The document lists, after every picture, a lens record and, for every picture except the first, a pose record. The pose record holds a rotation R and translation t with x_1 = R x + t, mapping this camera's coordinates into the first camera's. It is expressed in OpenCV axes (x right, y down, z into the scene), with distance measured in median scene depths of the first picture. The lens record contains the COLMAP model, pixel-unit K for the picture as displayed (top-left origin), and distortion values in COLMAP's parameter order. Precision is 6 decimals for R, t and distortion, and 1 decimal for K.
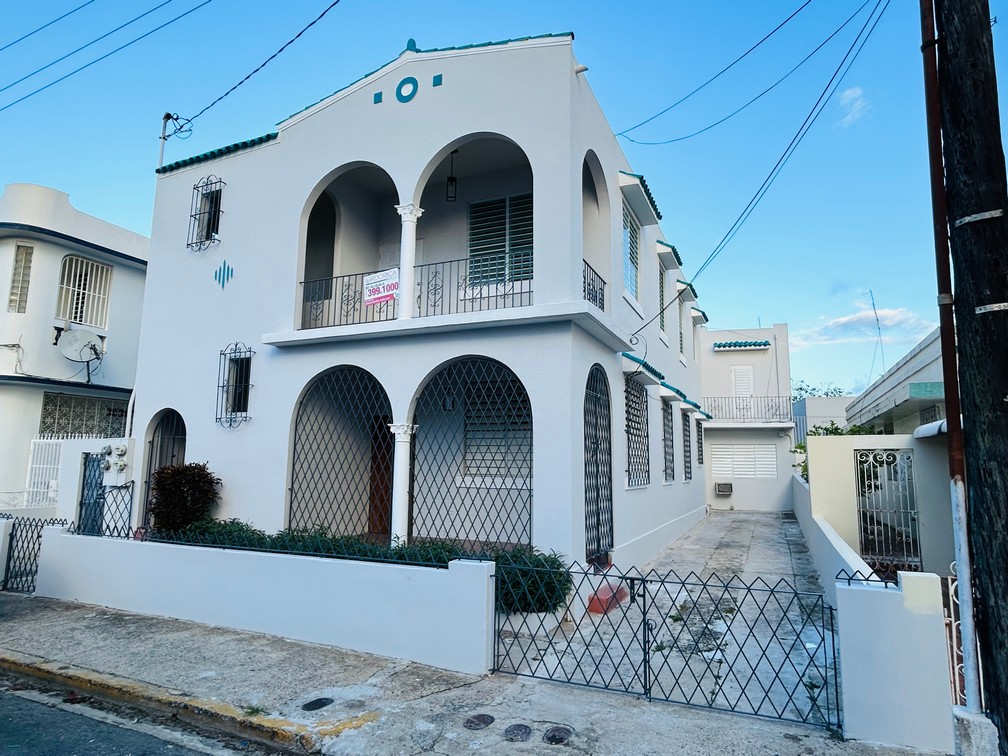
lens RADIAL K [[588.5, 0, 502.5], [0, 588.5, 380.5], [0, 0, 1]] dist [-0.008761, 0.003286]
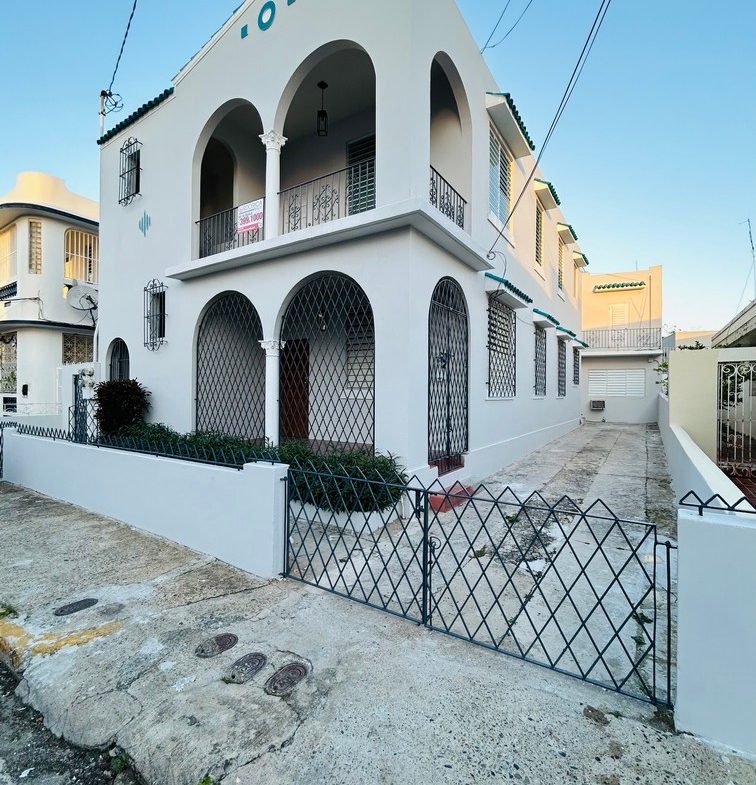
lens RADIAL K [[411.7, 0, 380.3], [0, 411.7, 391.0], [0, 0, 1]] dist [-0.003469, 0.001374]
pose [[0.988952, -0.005563, -0.148129, 0.146960], [0.026194, 0.990128, 0.137699, 0.066288], [0.145901, -0.140058, 0.979335, 0.248419]]
